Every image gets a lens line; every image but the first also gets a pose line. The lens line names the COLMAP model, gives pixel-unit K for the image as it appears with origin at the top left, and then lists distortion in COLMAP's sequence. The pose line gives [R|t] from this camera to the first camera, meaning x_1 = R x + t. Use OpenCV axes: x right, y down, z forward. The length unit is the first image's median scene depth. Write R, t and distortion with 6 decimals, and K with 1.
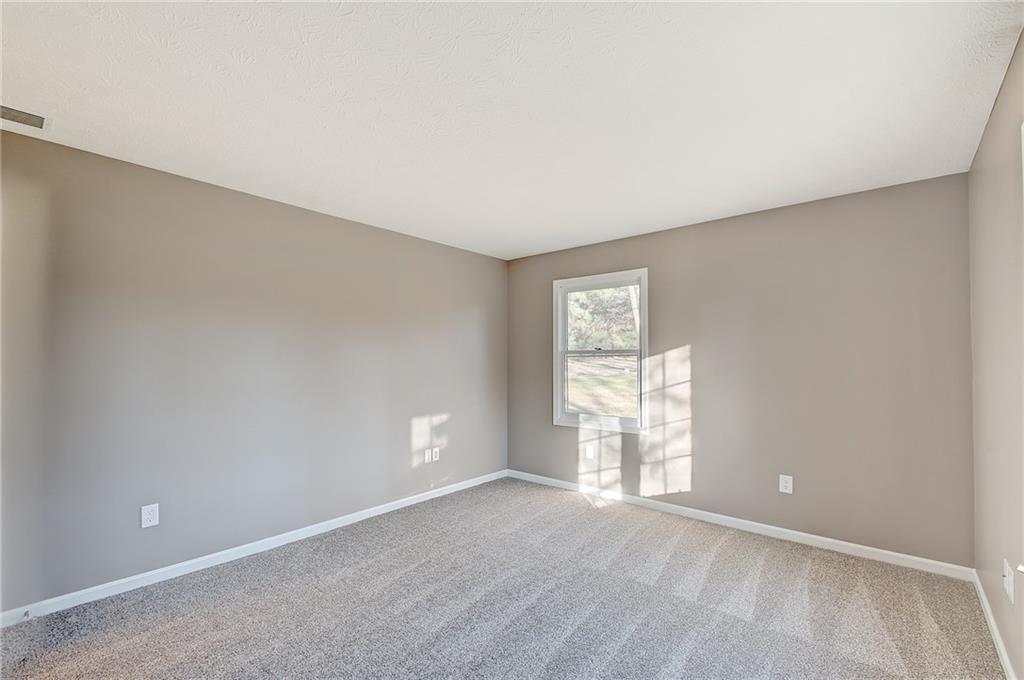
lens RADIAL K [[445.8, 0, 512.0], [0, 445.8, 354.4], [0, 0, 1]] dist [0.027212, -0.017508]
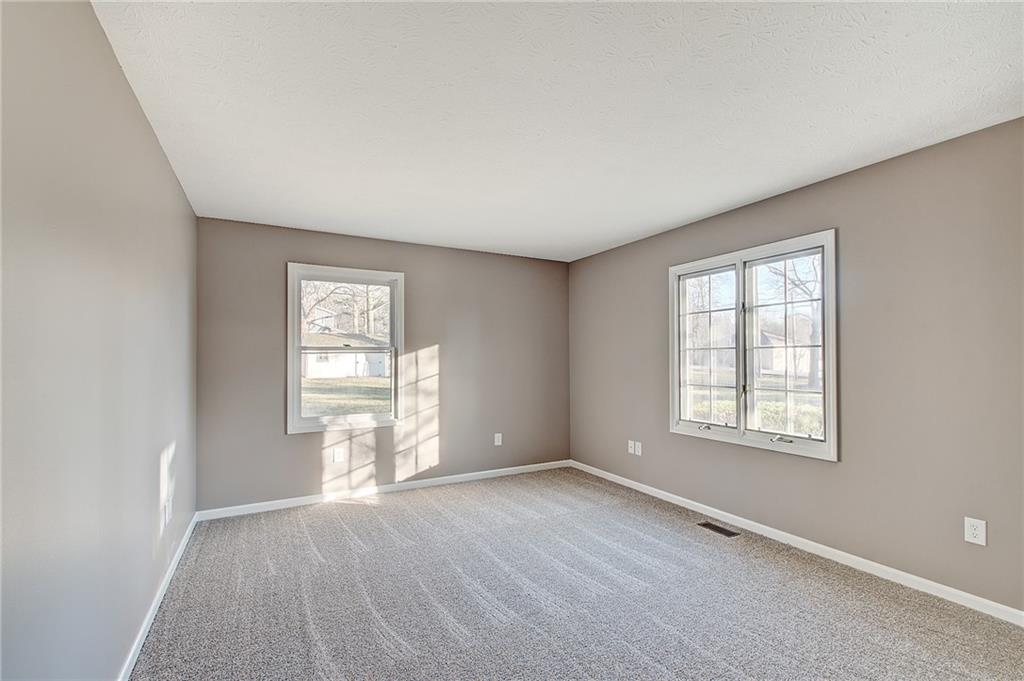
lens RADIAL K [[445.8, 0, 512.0], [0, 445.8, 354.9], [0, 0, 1]] dist [0.027212, -0.017508]
pose [[0.345510, 0.011063, 0.938350, -0.641805], [-0.010047, 0.999917, -0.008089, 0.012781], [-0.938361, -0.006633, 0.345592, 0.367086]]
